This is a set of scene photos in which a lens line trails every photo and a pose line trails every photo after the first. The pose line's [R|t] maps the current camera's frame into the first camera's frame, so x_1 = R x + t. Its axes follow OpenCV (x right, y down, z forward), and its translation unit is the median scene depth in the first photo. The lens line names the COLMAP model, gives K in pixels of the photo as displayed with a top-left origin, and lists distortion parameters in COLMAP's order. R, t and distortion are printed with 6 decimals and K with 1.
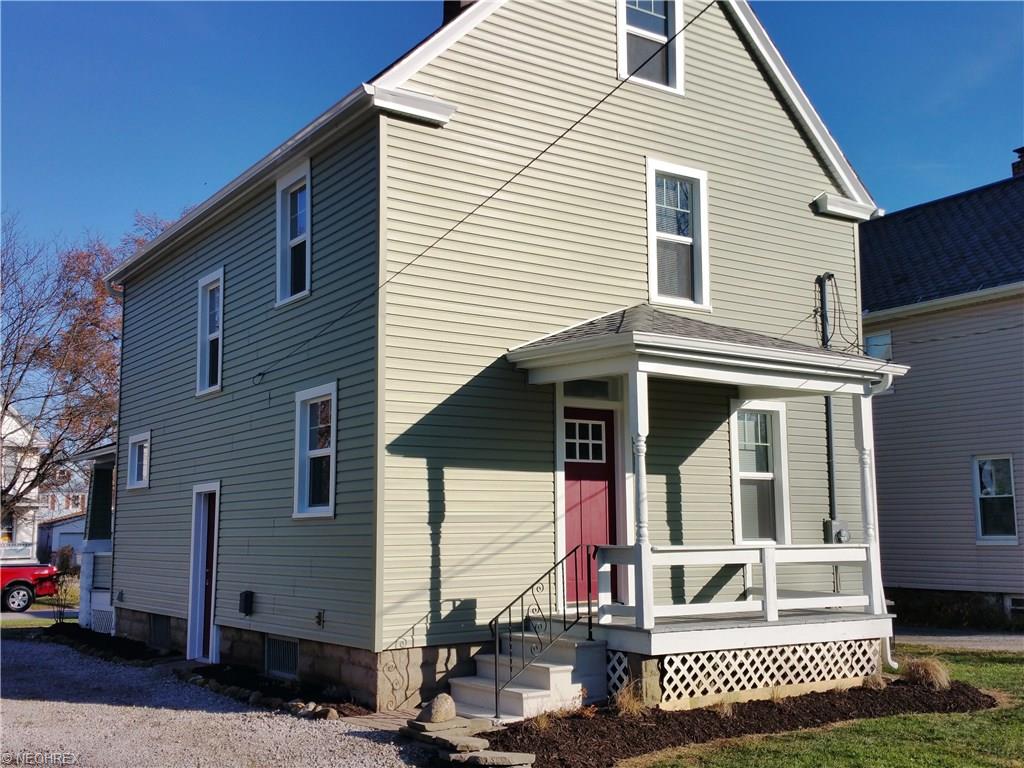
lens RADIAL K [[1088.5, 0, 531.9], [0, 1088.5, 388.3], [0, 0, 1]] dist [0.170614, -0.367570]
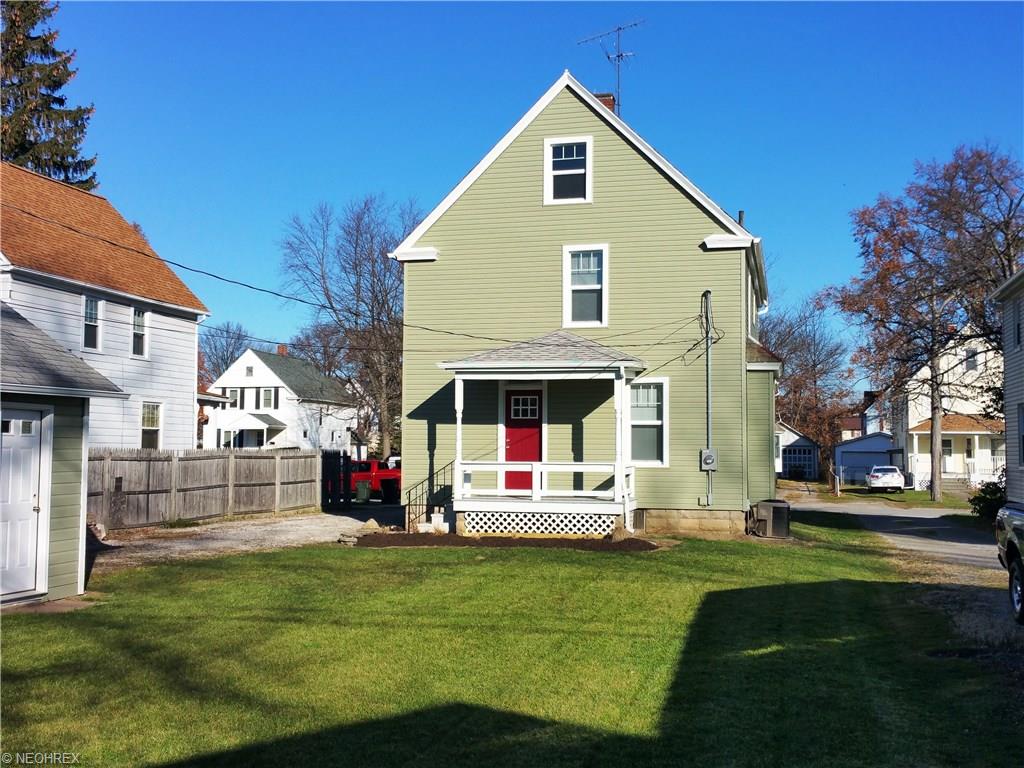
lens RADIAL K [[1088.5, 0, 531.9], [0, 1088.5, 388.3], [0, 0, 1]] dist [0.170614, -0.367570]
pose [[0.669823, -0.031000, -0.741873, 1.424119], [0.084657, 0.995801, 0.034825, -0.048156], [0.737679, -0.086132, 0.669635, -0.248532]]
